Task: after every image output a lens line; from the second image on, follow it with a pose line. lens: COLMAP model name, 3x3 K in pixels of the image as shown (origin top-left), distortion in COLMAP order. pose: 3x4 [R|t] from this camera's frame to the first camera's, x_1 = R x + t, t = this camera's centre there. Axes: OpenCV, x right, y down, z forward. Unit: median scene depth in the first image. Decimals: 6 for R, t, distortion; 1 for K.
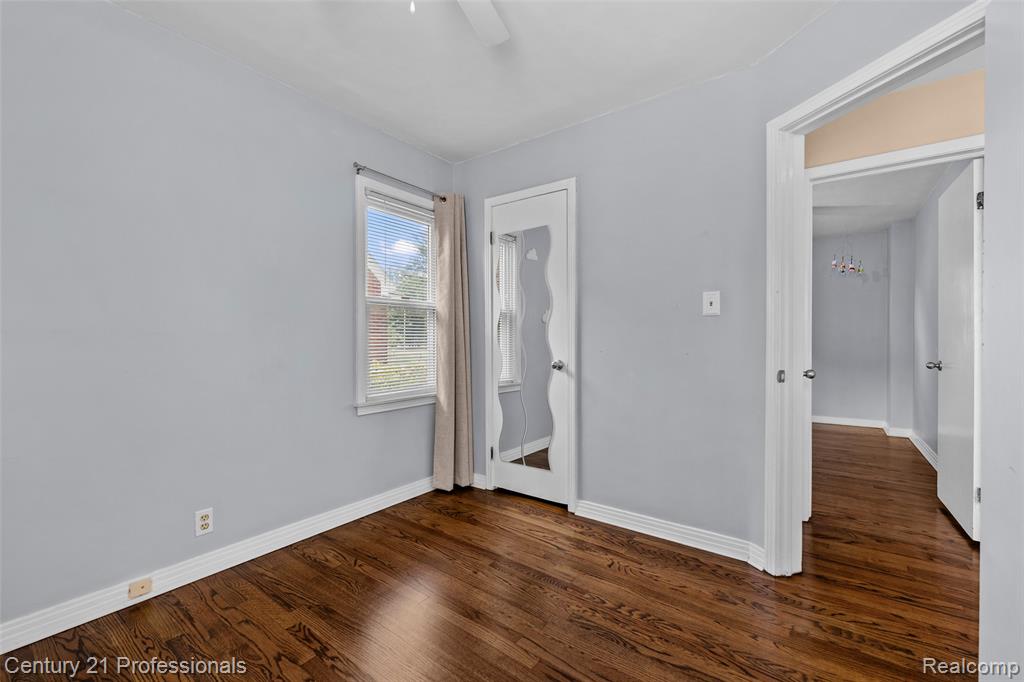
lens RADIAL K [[419.8, 0, 511.8], [0, 419.8, 342.7], [0, 0, 1]] dist [-0.003345, 0.000430]
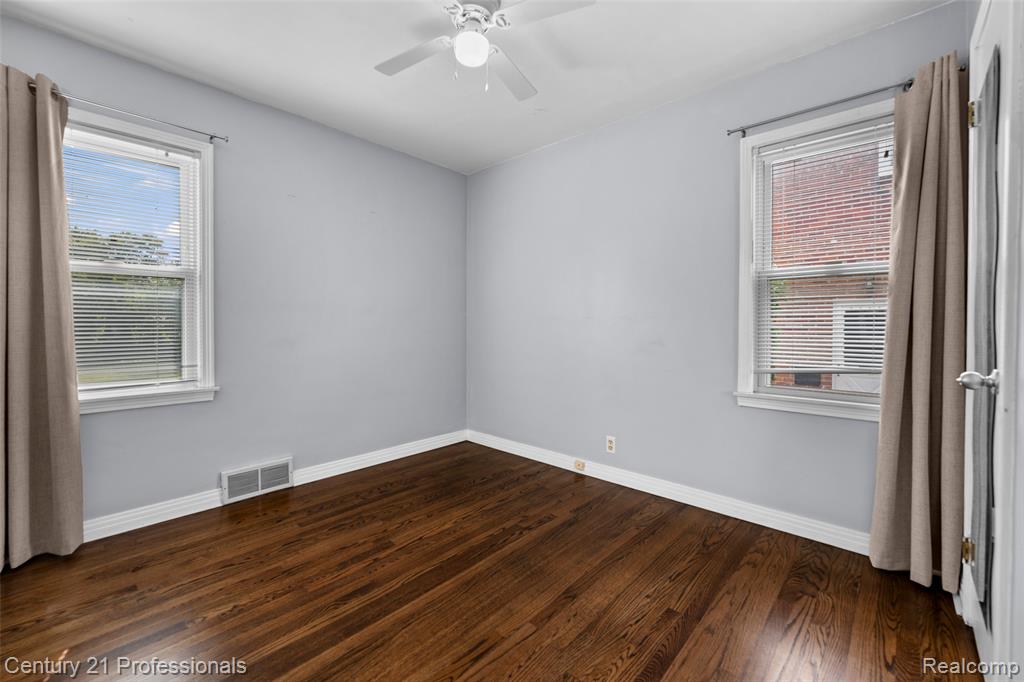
lens RADIAL K [[419.8, 0, 521.6], [0, 419.8, 328.1], [0, 0, 1]] dist [-0.003345, 0.000430]
pose [[-0.088171, 0.009258, -0.996062, 0.729027], [-0.010417, 0.999894, 0.010216, 0.003303], [0.996051, 0.011277, -0.088065, 0.773346]]
